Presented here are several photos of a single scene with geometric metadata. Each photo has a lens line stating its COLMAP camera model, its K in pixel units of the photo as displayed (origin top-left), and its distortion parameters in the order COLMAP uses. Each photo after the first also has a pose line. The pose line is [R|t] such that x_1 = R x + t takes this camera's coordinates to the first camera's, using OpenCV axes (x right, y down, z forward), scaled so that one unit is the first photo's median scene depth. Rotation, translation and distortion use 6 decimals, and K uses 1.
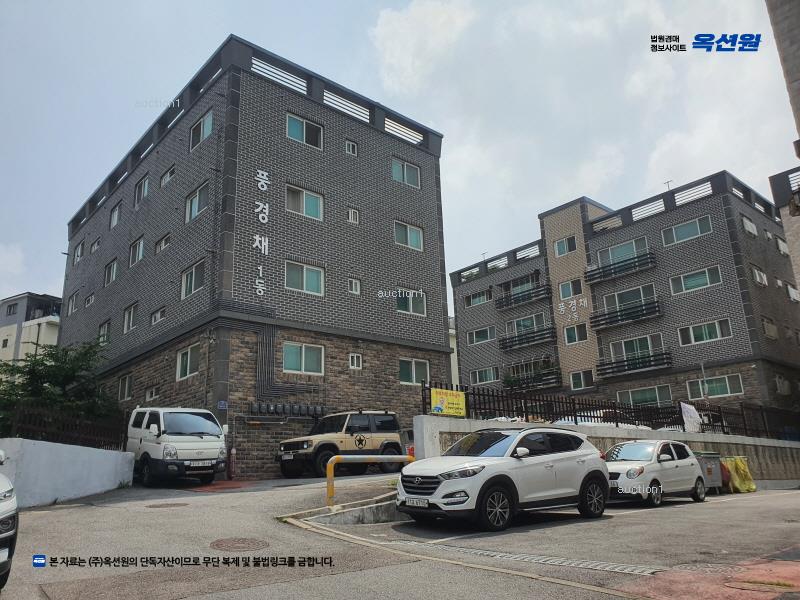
lens RADIAL K [[623.4, 0, 400.0], [0, 623.4, 300.0], [0, 0, 1]] dist [-0.004082, -0.002476]
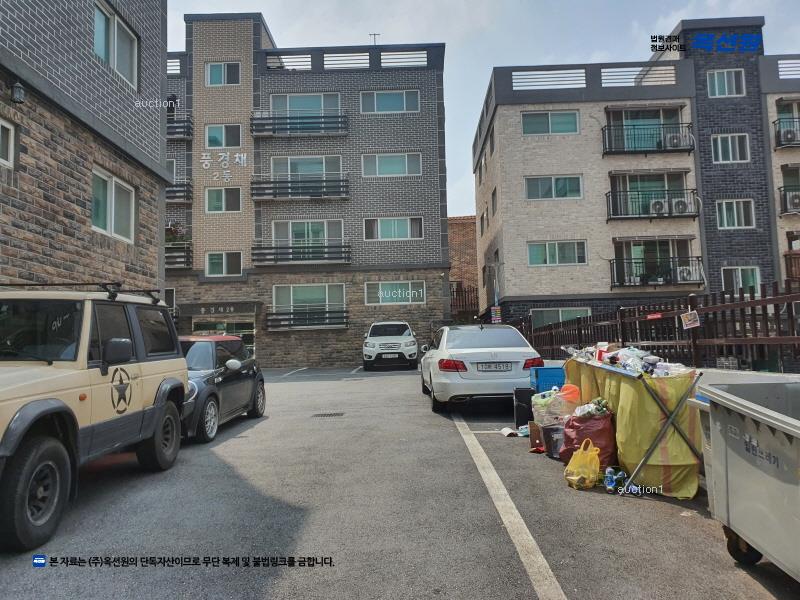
lens RADIAL K [[623.4, 0, 400.0], [0, 623.4, 300.0], [0, 0, 1]] dist [-0.004082, -0.002476]
pose [[0.672728, 0.082130, 0.735317, -0.102598], [-0.209930, 0.974165, 0.083254, 0.066650], [-0.709483, -0.210372, 0.672590, 0.363743]]
